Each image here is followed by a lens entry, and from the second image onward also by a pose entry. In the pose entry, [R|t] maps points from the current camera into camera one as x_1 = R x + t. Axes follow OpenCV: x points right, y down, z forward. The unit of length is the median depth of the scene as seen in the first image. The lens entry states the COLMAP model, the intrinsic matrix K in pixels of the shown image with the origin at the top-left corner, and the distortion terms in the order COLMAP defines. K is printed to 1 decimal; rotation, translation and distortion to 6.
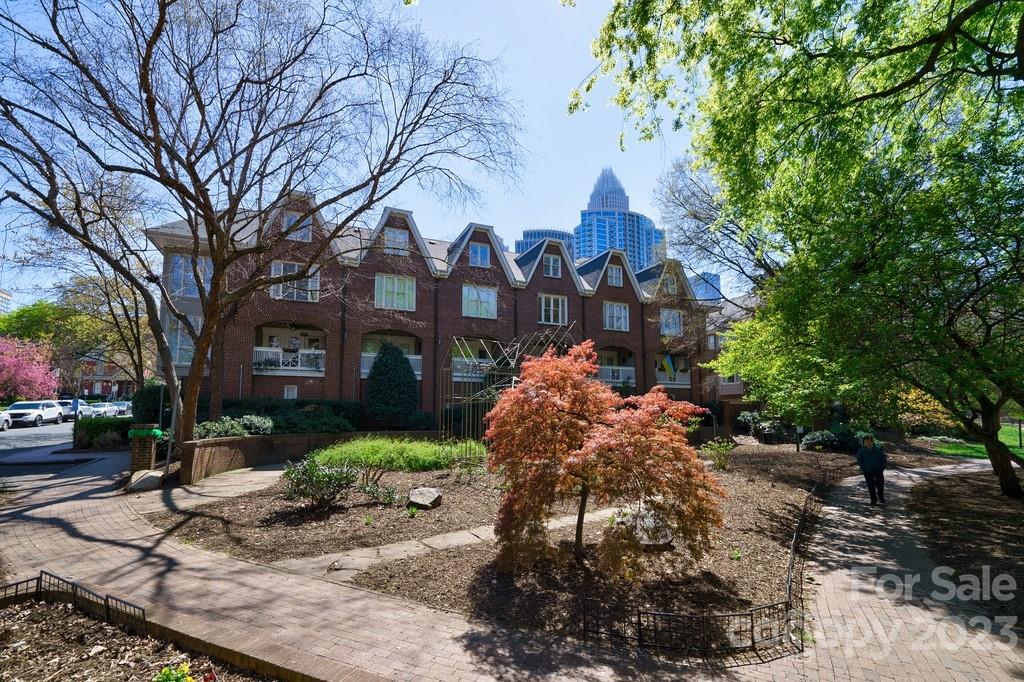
lens RADIAL K [[439.6, 0, 511.0], [0, 439.6, 374.1], [0, 0, 1]] dist [-0.002694, -0.000119]
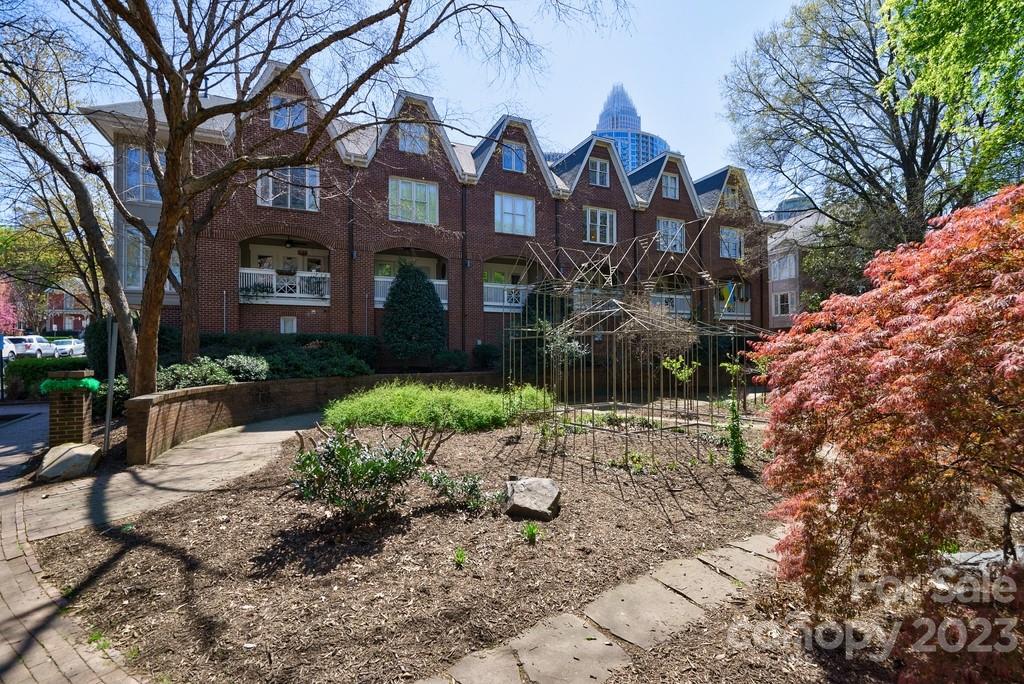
lens RADIAL K [[440.8, 0, 512.0], [0, 440.8, 342.0], [0, 0, 1]] dist [0.002740, 0.000146]
pose [[0.999907, -0.003363, 0.013238, -0.112031], [0.002378, 0.997273, 0.073764, 0.014472], [-0.013450, -0.073726, 0.997188, 0.203222]]
